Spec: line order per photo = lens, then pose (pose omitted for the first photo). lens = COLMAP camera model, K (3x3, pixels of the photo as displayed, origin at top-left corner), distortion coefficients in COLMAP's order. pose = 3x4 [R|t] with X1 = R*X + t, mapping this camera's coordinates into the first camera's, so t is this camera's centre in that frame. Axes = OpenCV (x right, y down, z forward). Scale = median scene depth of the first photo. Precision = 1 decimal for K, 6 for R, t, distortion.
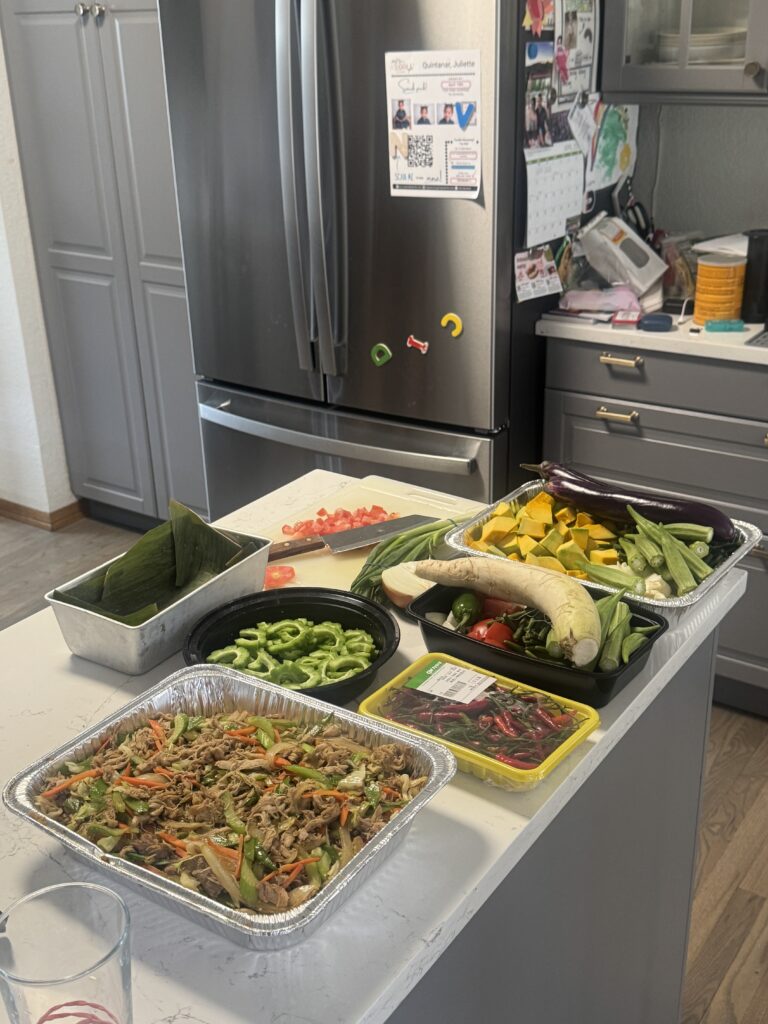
lens RADIAL K [[1168.4, 0, 384.0], [0, 1168.4, 512.0], [0, 0, 1]] dist [0.189777, -0.587305]
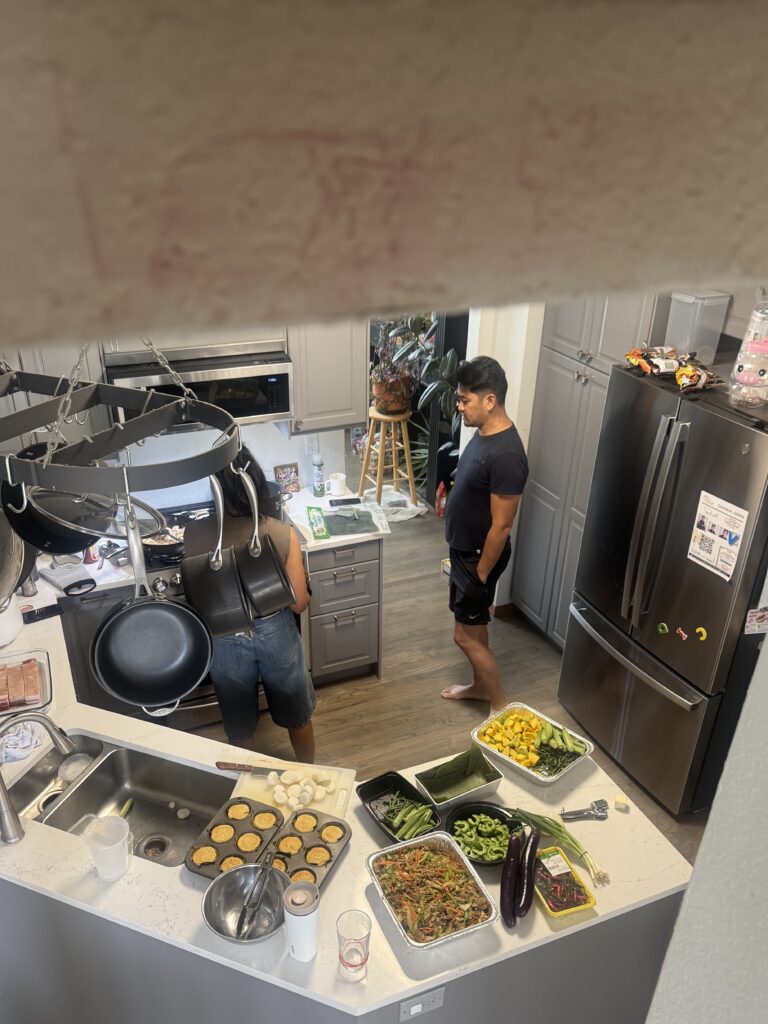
lens RADIAL K [[939.0, 0, 384.0], [0, 939.0, 512.0], [0, 0, 1]] dist [0.074514, -0.000965]
pose [[0.846875, 0.301169, -0.438293, 0.236640], [-0.265505, 0.953562, 0.142221, -0.433051], [0.460772, -0.004074, 0.887509, -0.527543]]
